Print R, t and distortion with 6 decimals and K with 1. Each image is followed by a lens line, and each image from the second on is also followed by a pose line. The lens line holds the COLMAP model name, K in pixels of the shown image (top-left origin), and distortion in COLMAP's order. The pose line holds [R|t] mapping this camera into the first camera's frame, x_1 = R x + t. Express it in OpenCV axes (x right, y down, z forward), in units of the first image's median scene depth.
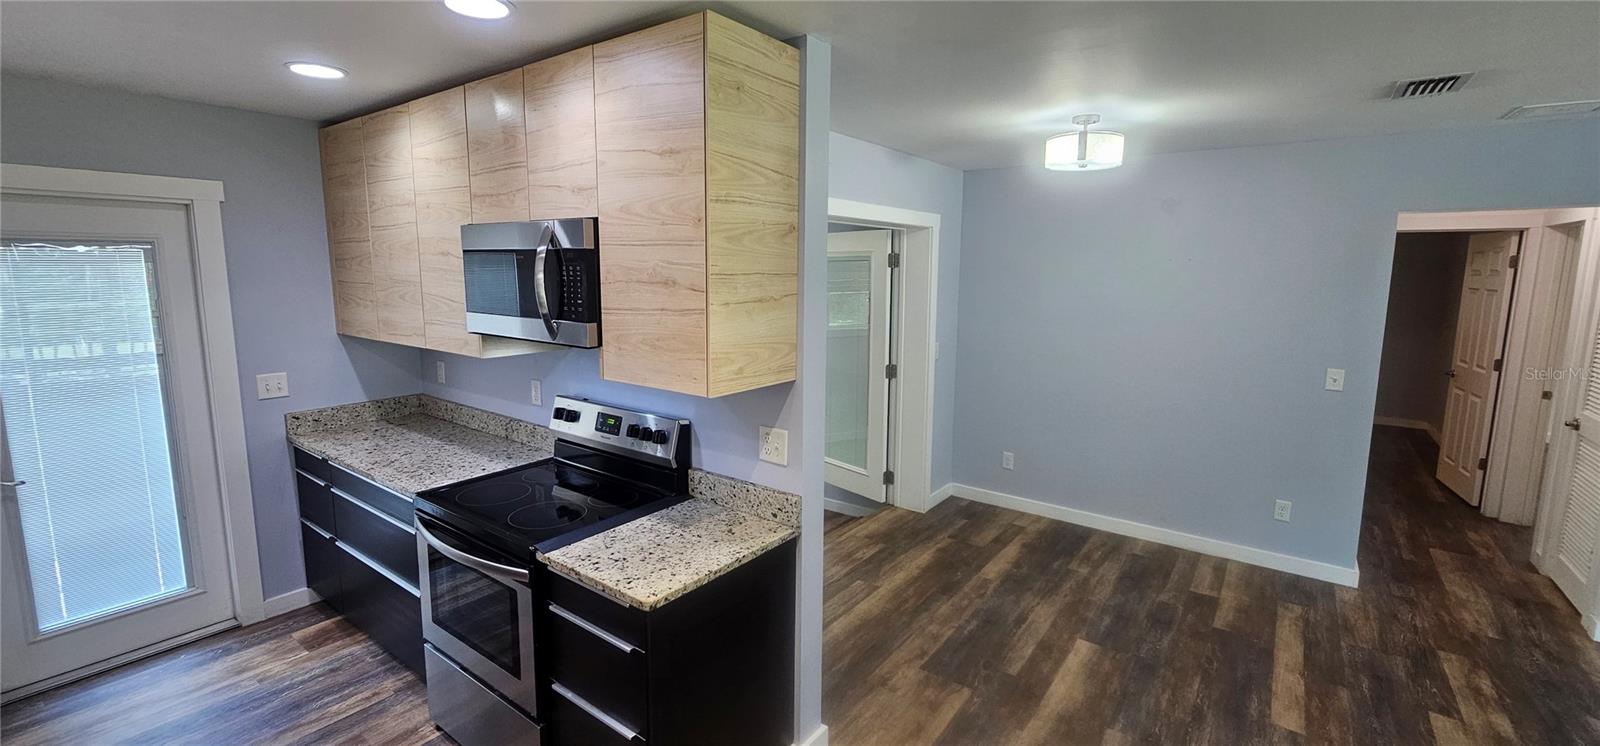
lens RADIAL K [[655.2, 0, 800.4], [0, 655.2, 350.3], [0, 0, 1]] dist [-0.003103, -0.000035]
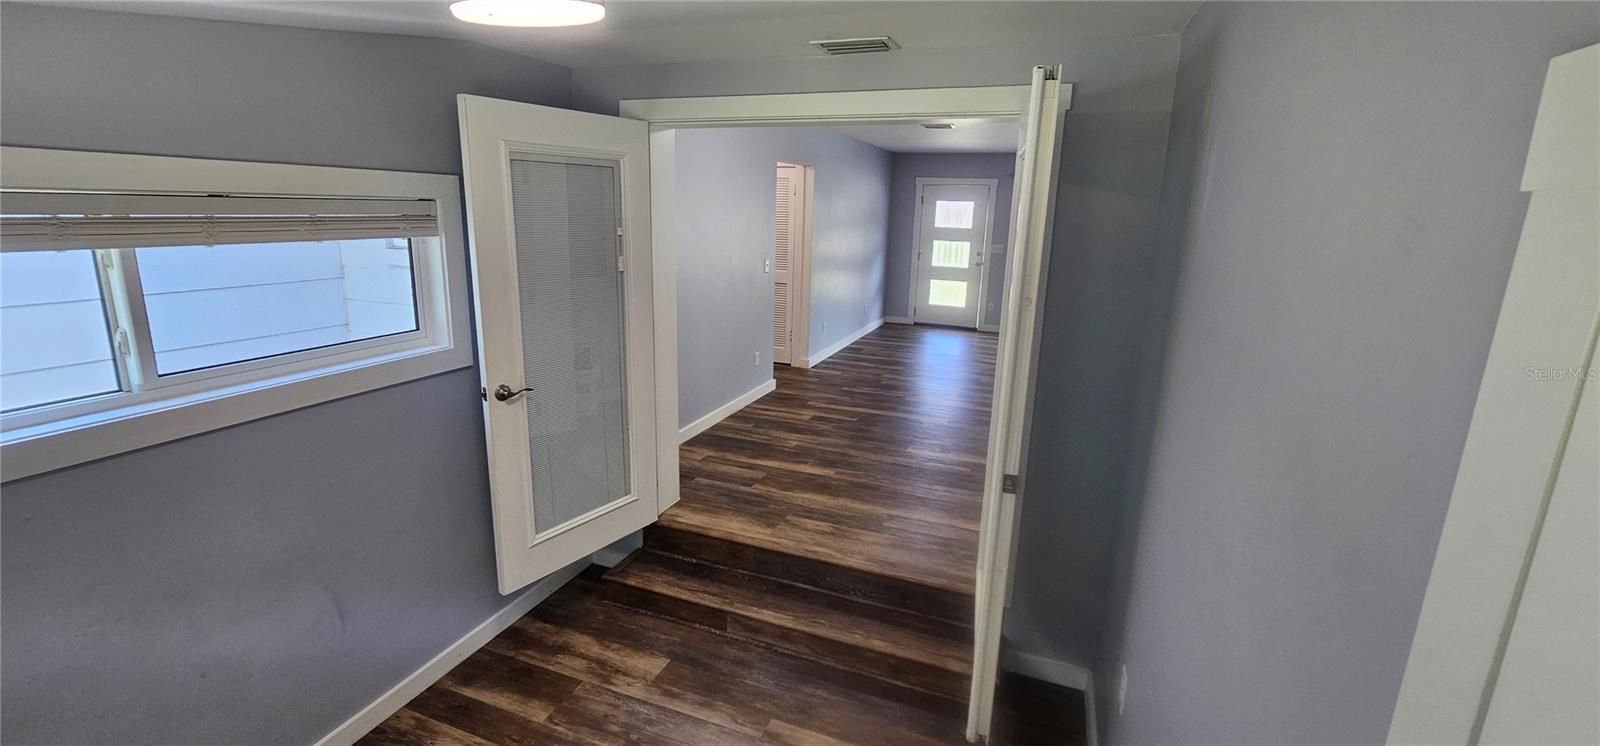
lens RADIAL K [[655.2, 0, 806.2], [0, 655.2, 353.2], [0, 0, 1]] dist [-0.003103, -0.000035]
pose [[-0.270285, -0.219299, 0.937472, -0.807354], [0.092503, 0.963294, 0.252009, -0.155795], [-0.958326, 0.154833, -0.240078, 1.463208]]
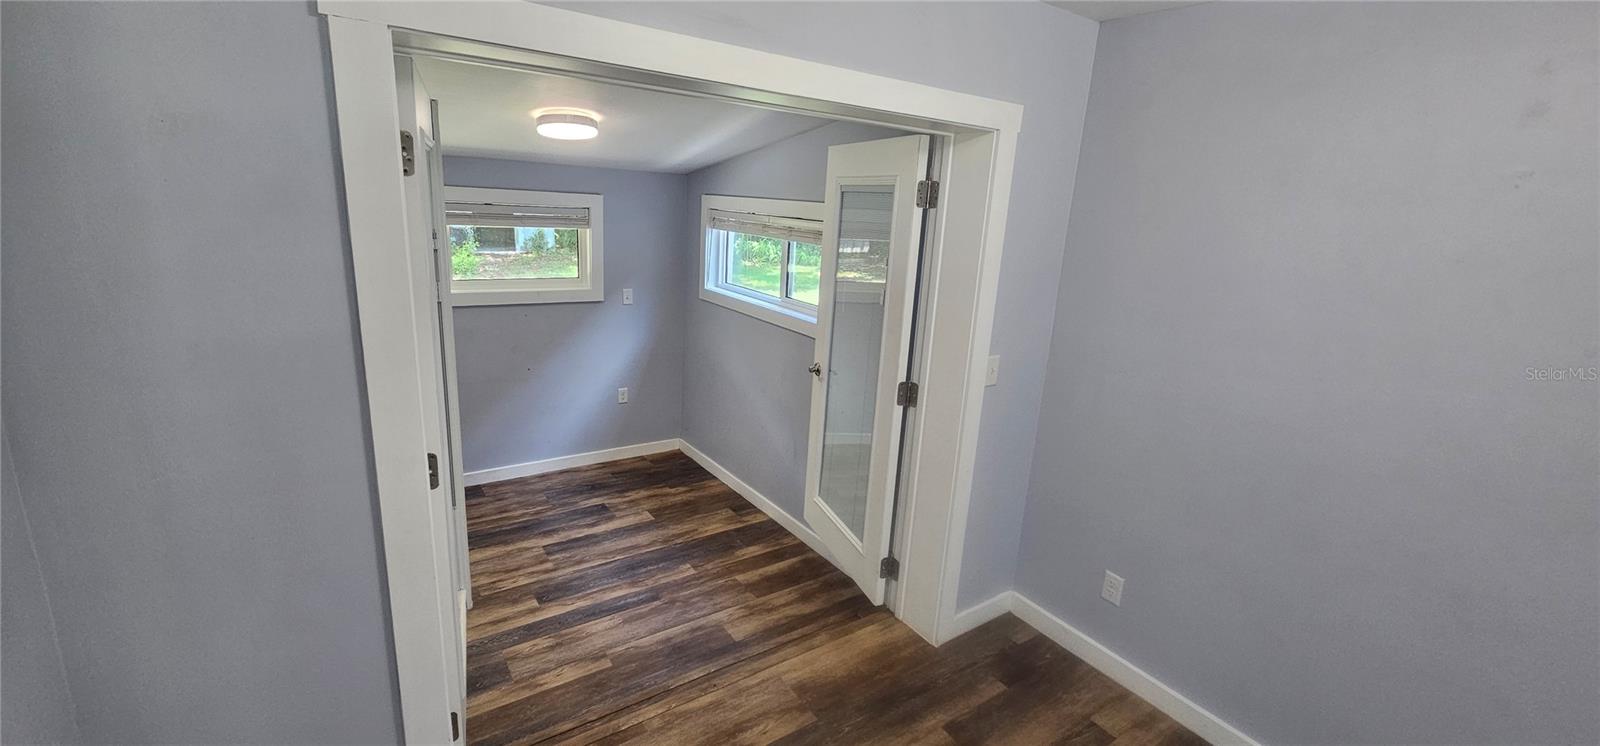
lens RADIAL K [[655.2, 0, 807.3], [0, 655.2, 348.0], [0, 0, 1]] dist [-0.003103, -0.000035]
pose [[0.950988, 0.120414, -0.284821, 0.306502], [-0.094860, 0.990259, 0.101925, -0.080843], [0.294320, -0.069911, 0.953146, 0.636118]]
